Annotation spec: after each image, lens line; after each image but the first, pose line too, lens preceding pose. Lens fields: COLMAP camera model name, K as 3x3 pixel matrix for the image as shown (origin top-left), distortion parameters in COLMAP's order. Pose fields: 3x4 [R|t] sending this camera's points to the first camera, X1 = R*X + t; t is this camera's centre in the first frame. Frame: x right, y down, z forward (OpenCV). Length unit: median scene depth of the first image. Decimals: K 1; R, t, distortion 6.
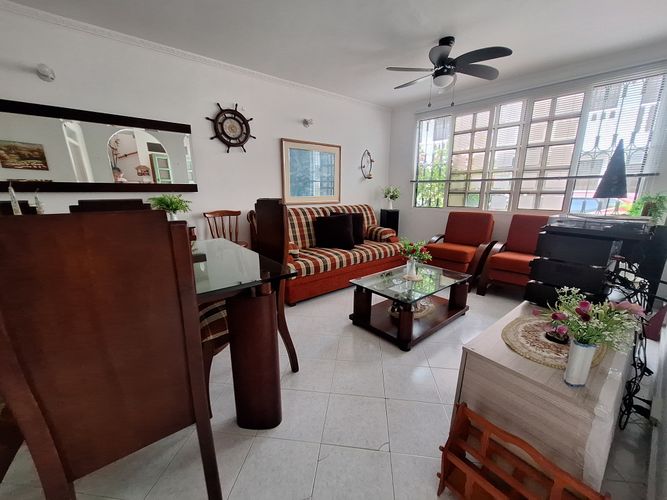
lens RADIAL K [[259.3, 0, 333.5], [0, 259.3, 250.0], [0, 0, 1]] dist [0.001426, -0.000252]
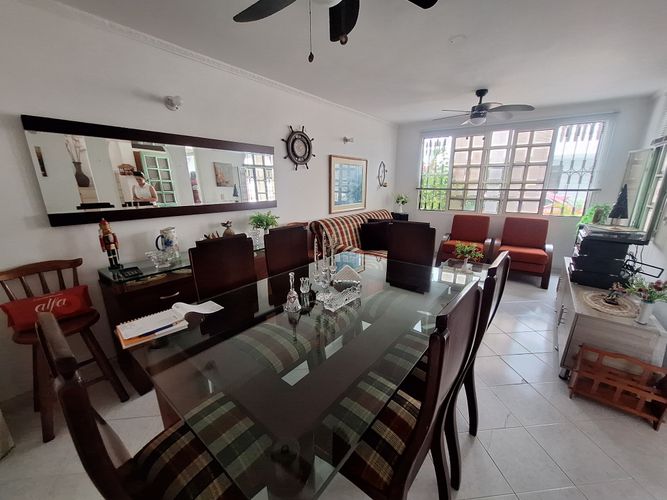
lens RADIAL K [[259.3, 0, 333.5], [0, 259.3, 250.0], [0, 0, 1]] dist [0.001426, -0.000252]
pose [[0.974707, -0.057614, 0.215934, -0.432644], [0.051954, 0.998143, 0.031799, -0.054106], [-0.217366, -0.019776, 0.975890, -0.097301]]
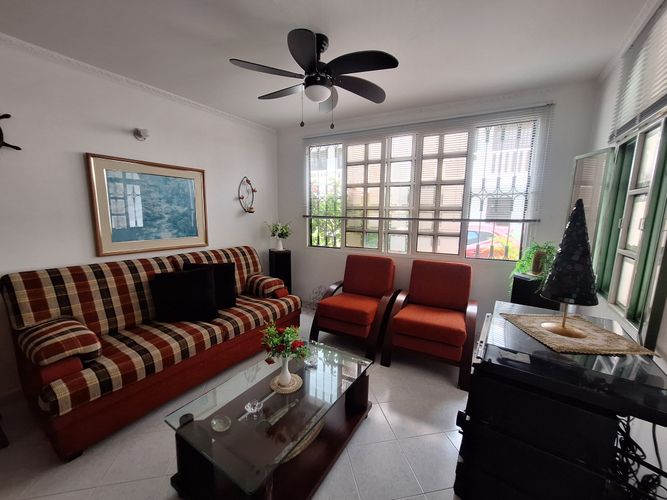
lens RADIAL K [[261.5, 0, 329.9], [0, 261.5, 252.4], [0, 0, 1]] dist [-0.006911, 0.000244]
pose [[0.953348, -0.032119, 0.300161, 0.156190], [0.054602, 0.996270, -0.066817, -0.111859], [-0.296895, 0.080089, 0.951546, 0.234435]]
